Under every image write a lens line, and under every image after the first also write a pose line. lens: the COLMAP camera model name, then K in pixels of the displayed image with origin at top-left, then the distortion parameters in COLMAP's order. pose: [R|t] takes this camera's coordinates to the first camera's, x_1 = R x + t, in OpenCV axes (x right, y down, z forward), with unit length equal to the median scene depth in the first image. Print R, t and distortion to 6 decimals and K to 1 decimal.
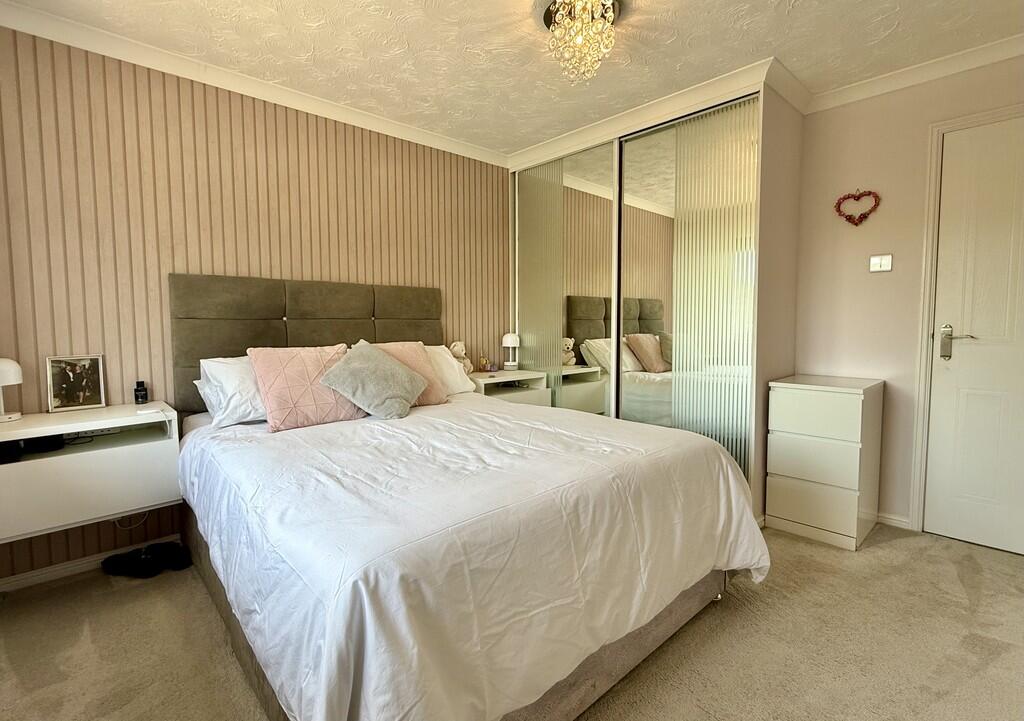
lens RADIAL K [[496.3, 0, 514.5], [0, 496.3, 354.6], [0, 0, 1]] dist [0.002342, -0.000076]
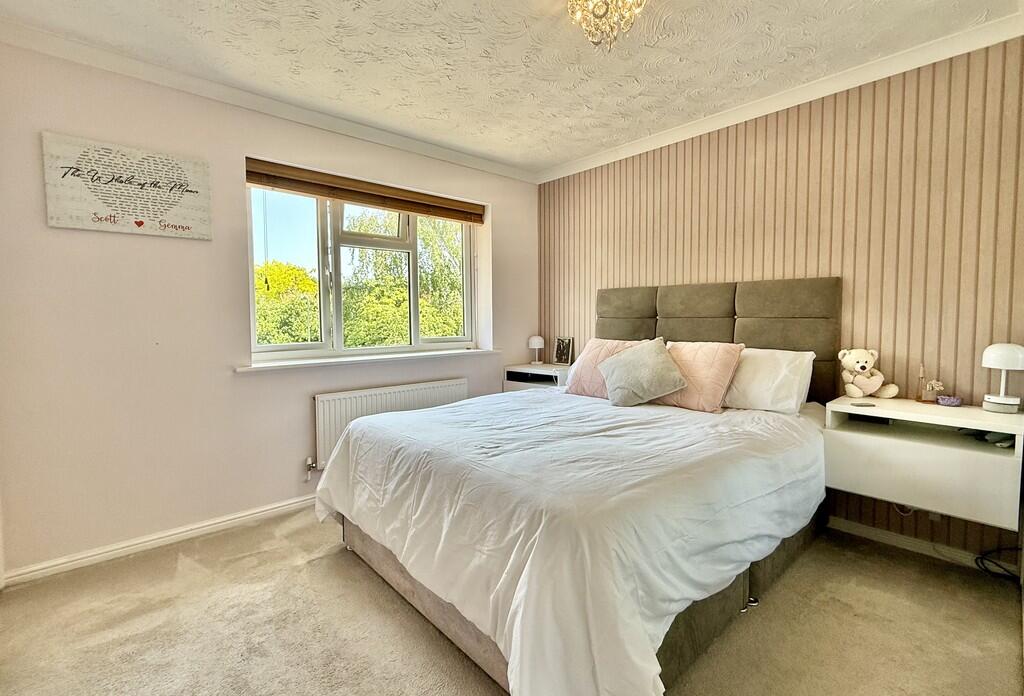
lens RADIAL K [[464.6, 0, 515.0], [0, 464.6, 346.7], [0, 0, 1]] dist [0.002836, 0.000180]
pose [[-0.025886, 0.064697, -0.997569, 0.715926], [-0.066658, 0.995571, 0.066298, -0.052621], [0.997440, 0.068212, -0.021459, 0.668613]]
